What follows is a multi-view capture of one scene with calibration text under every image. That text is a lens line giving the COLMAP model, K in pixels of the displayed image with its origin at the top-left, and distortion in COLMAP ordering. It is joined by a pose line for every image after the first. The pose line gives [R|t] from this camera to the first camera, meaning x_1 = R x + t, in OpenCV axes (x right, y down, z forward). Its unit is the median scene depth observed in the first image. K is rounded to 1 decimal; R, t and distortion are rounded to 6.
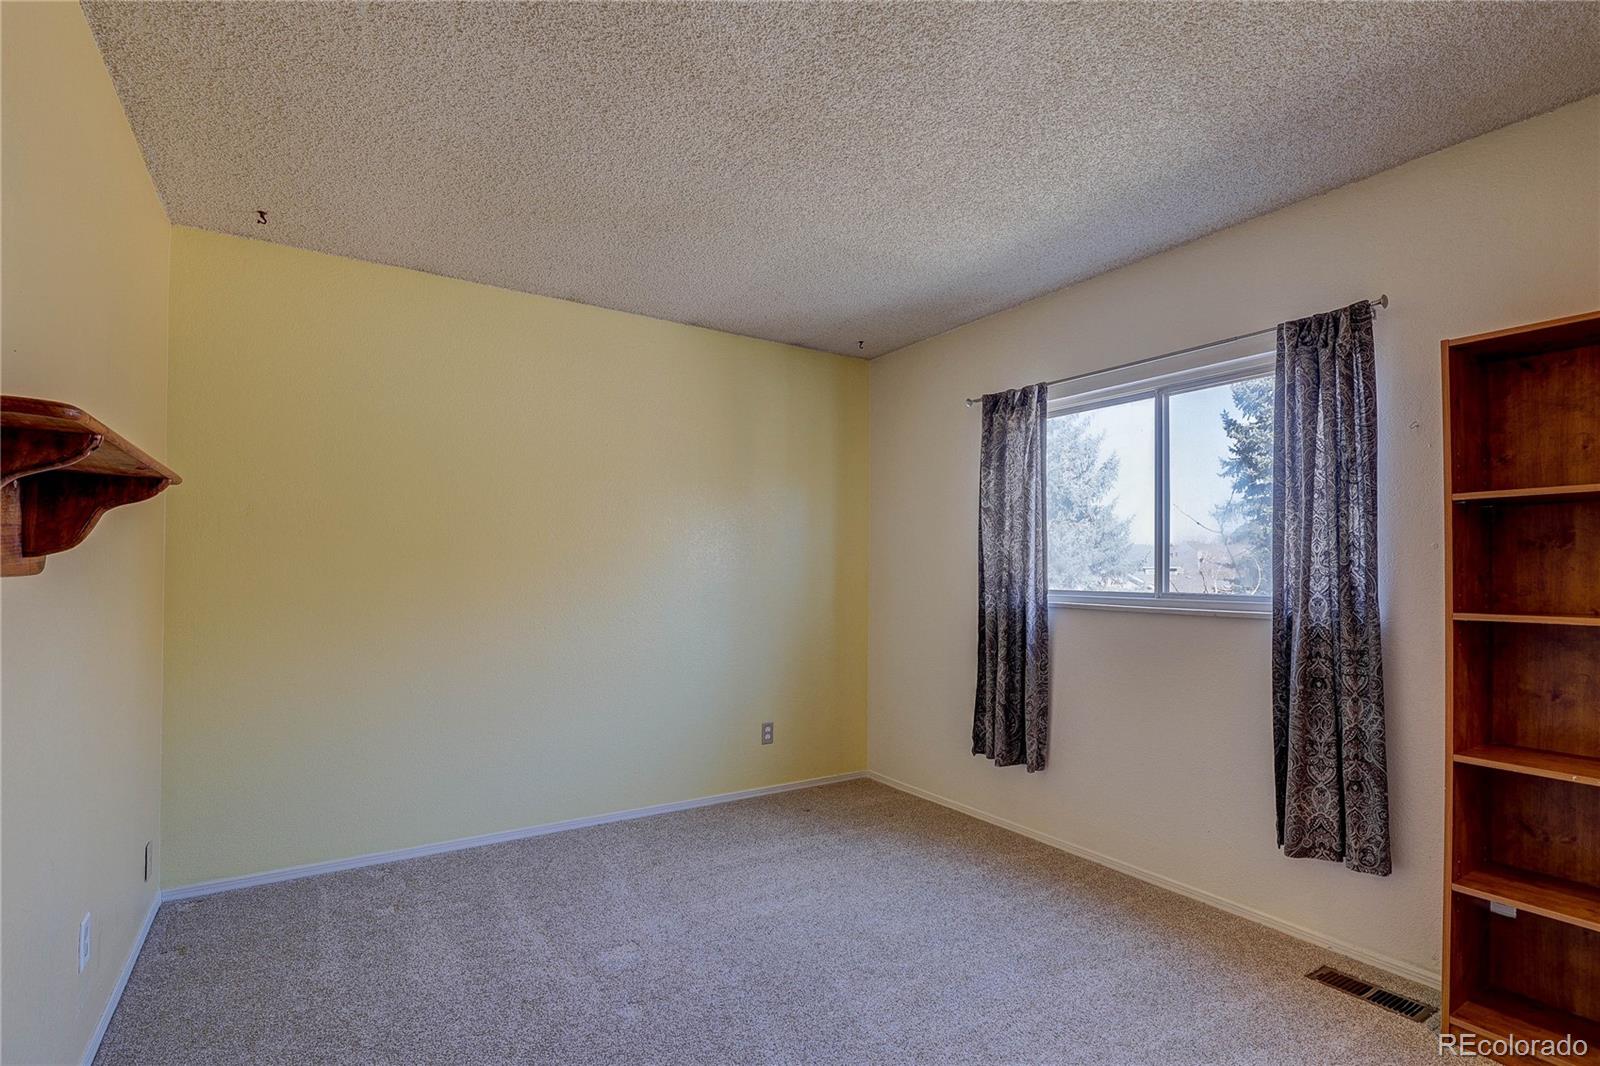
lens RADIAL K [[740.0, 0, 797.0], [0, 740.0, 563.7], [0, 0, 1]] dist [-0.001139, -0.000040]
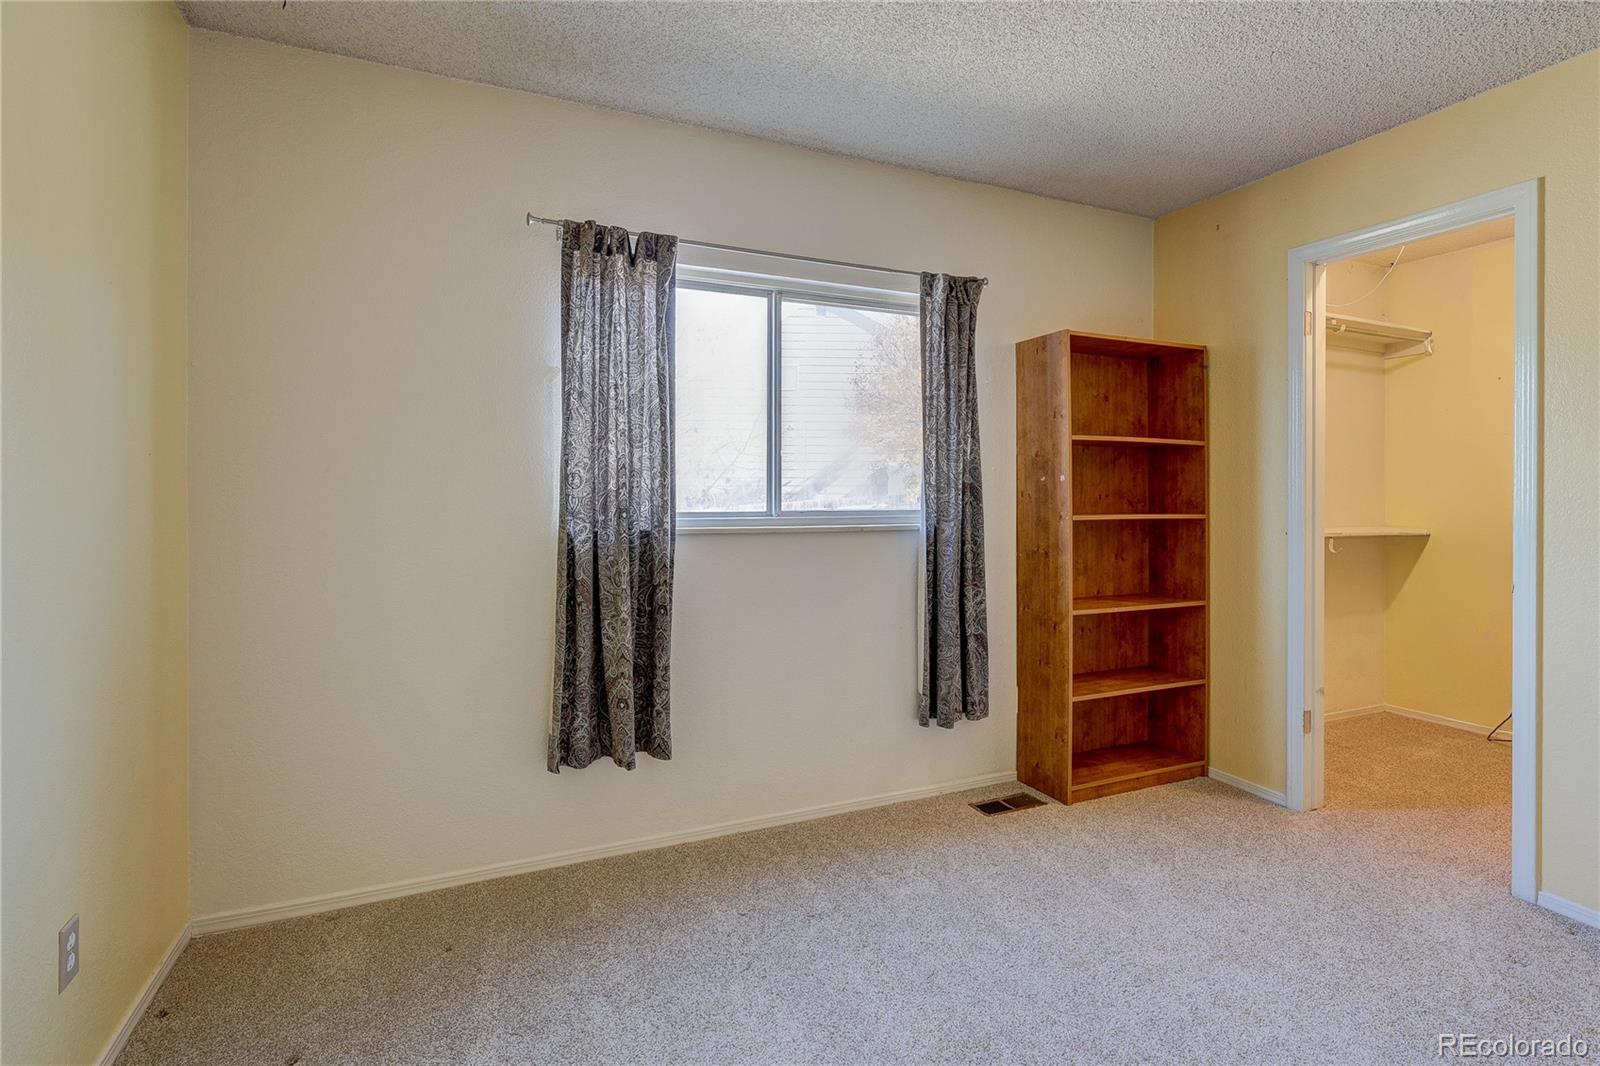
lens RADIAL K [[763.2, 0, 795.8], [0, 763.2, 492.7], [0, 0, 1]] dist [-0.001725, -0.000253]
pose [[0.165139, -0.008240, 0.986236, -0.433275], [-0.010307, 0.999896, 0.010080, 0.006286], [-0.986217, -0.011830, 0.165036, 0.783286]]
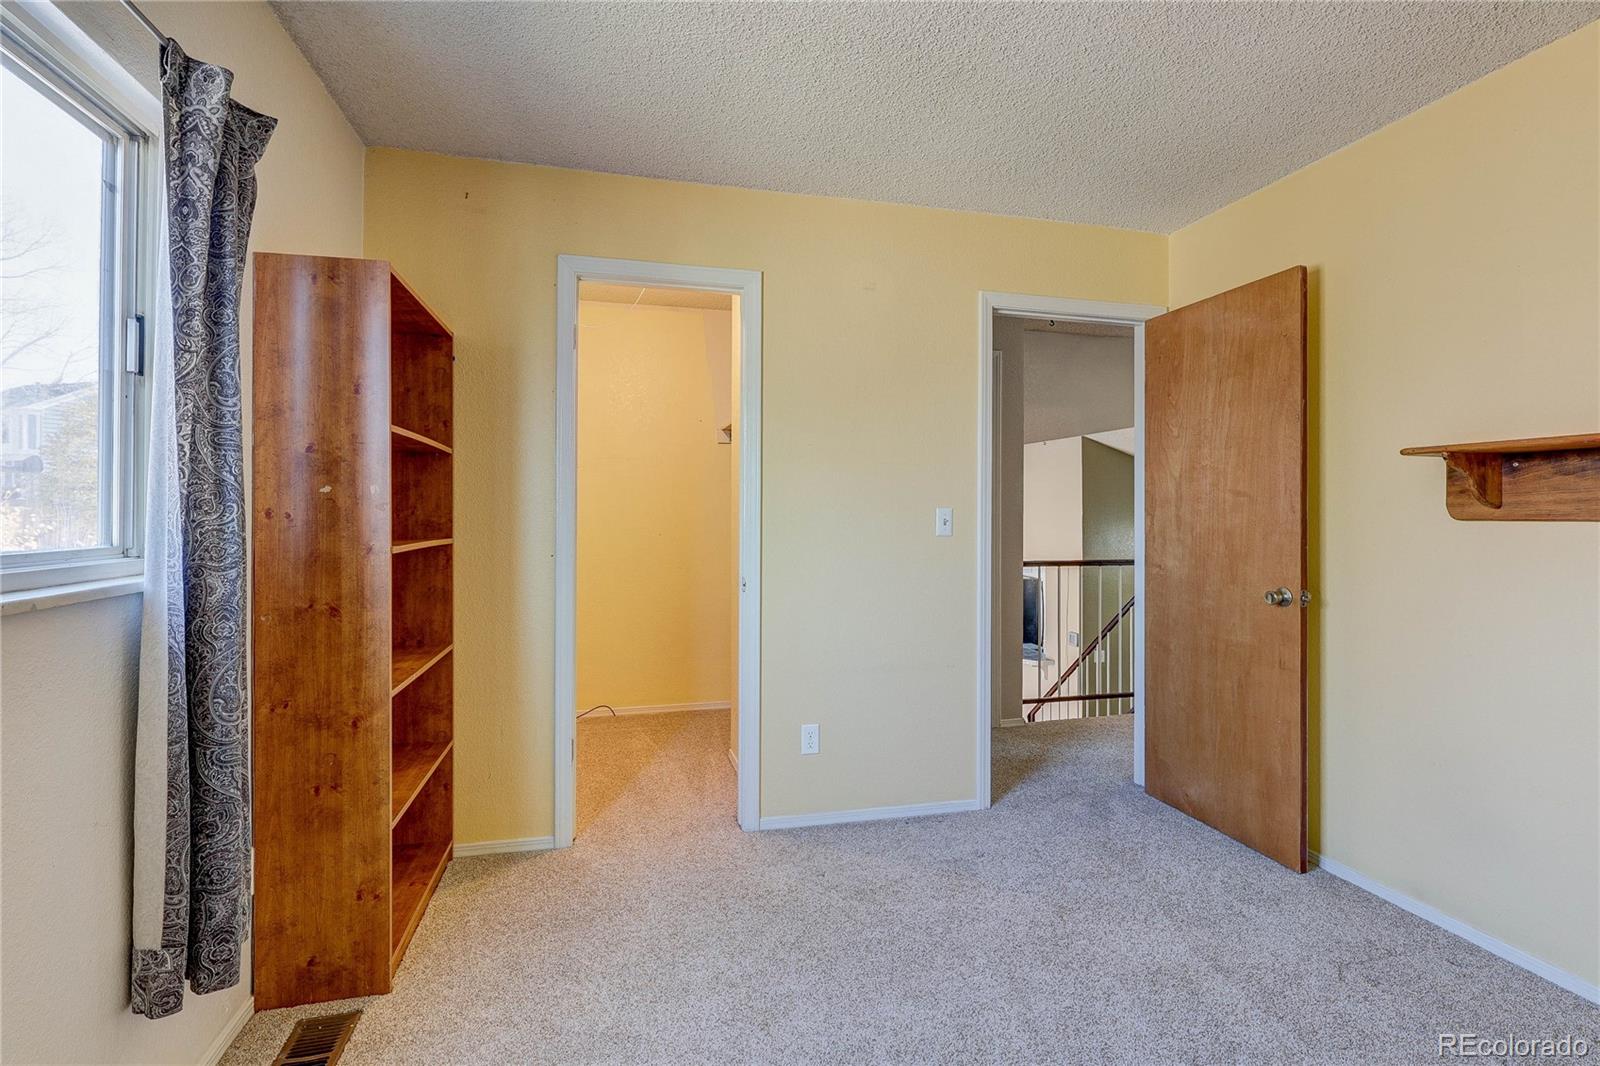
lens RADIAL K [[759.2, 0, 802.8], [0, 759.2, 507.5], [0, 0, 1]] dist [-0.002758, -0.000194]
pose [[-0.943329, -0.008514, 0.331750, 0.028949], [-0.014000, 0.999802, -0.014149, 0.012714], [-0.331564, -0.017992, -0.943261, 1.070272]]
